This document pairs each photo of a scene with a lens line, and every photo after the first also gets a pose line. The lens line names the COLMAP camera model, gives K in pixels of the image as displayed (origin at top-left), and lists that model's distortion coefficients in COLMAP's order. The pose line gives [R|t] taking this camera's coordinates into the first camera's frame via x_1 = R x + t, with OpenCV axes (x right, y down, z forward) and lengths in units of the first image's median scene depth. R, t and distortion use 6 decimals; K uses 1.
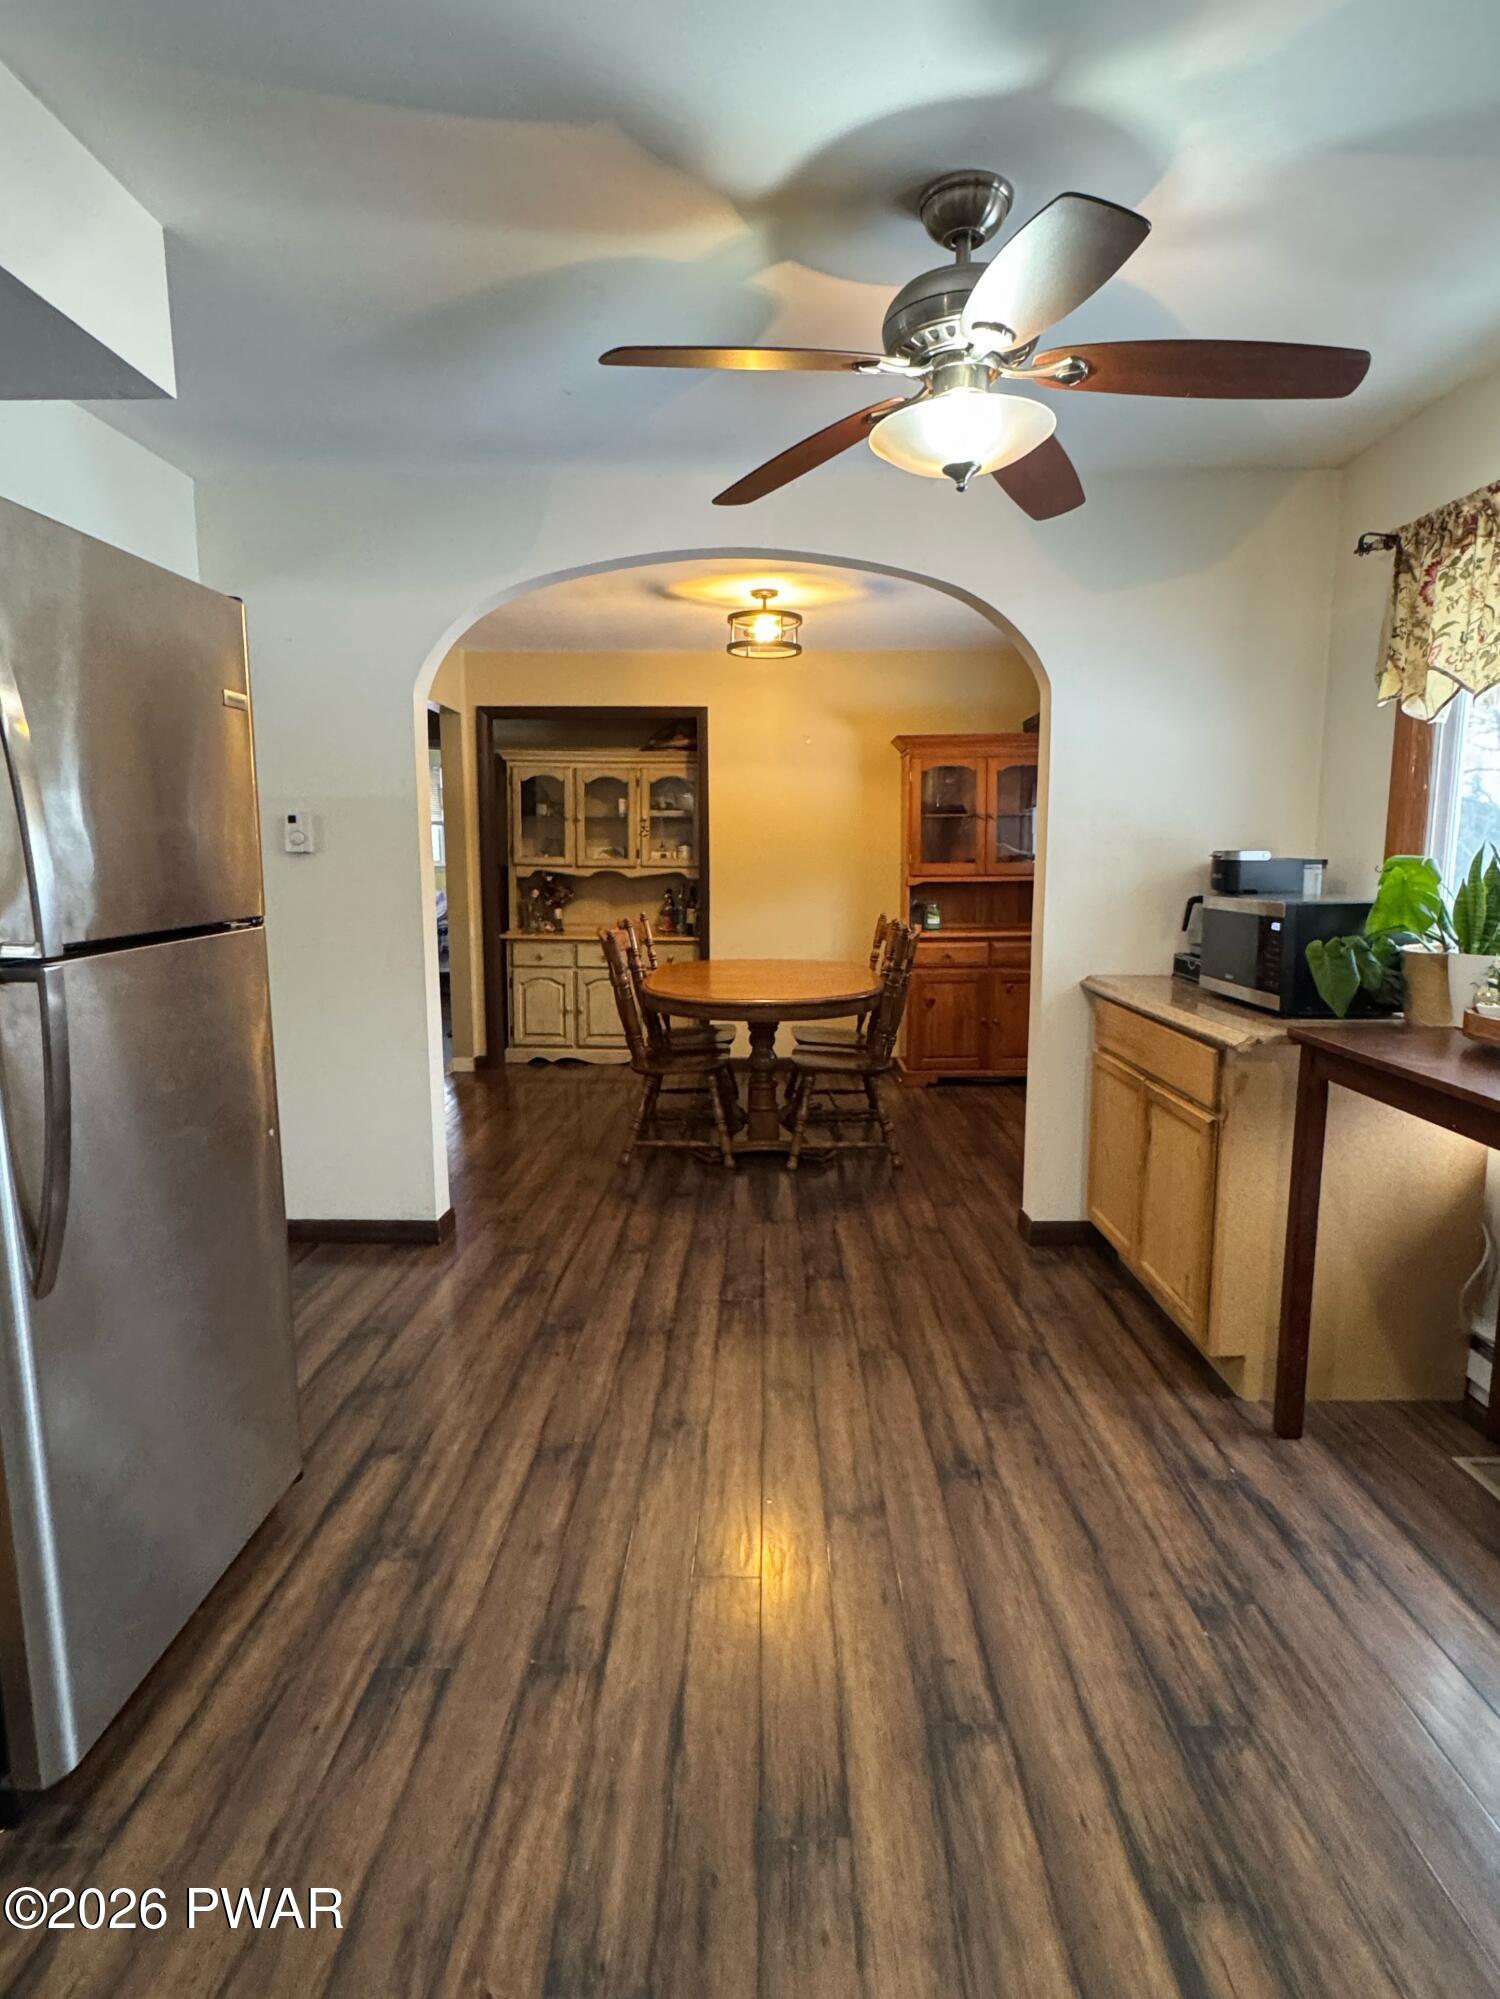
lens RADIAL K [[975.9, 0, 757.5], [0, 975.9, 991.8], [0, 0, 1]] dist [0.000028, 0.000010]
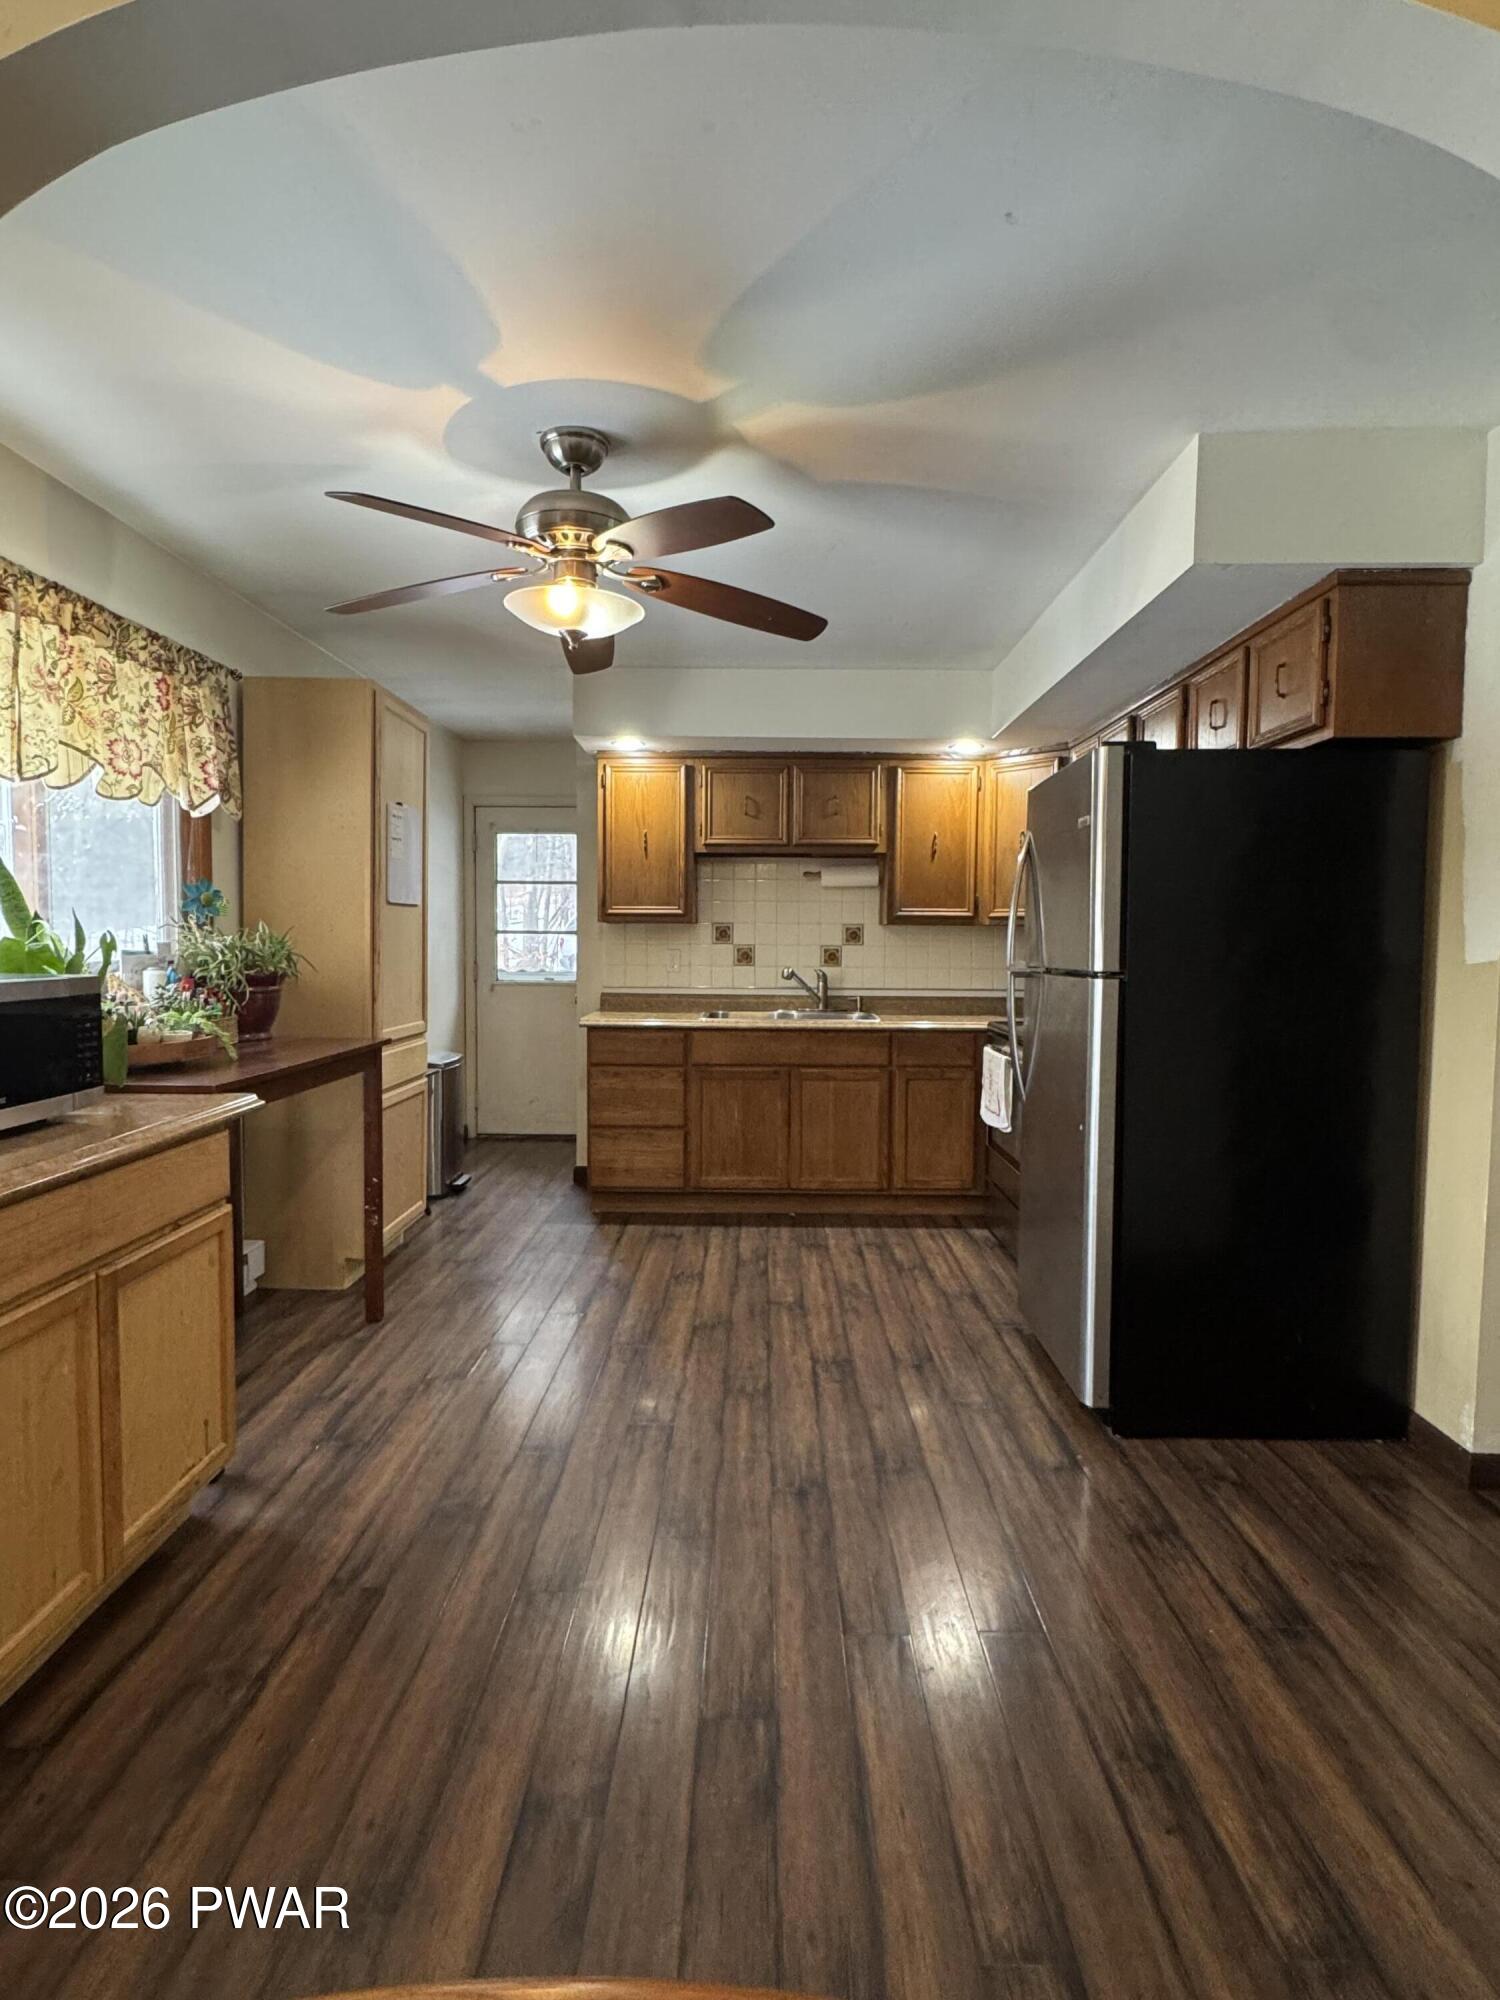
lens RADIAL K [[1051.3, 0, 752.3], [0, 1051.3, 995.3], [0, 0, 1]] dist [0.001398, 0.000188]
pose [[-0.999978, -0.006651, 0.000310, -0.029207], [-0.006458, 0.980295, 0.197435, -0.281548], [-0.001617, 0.197429, -0.980316, 2.068839]]
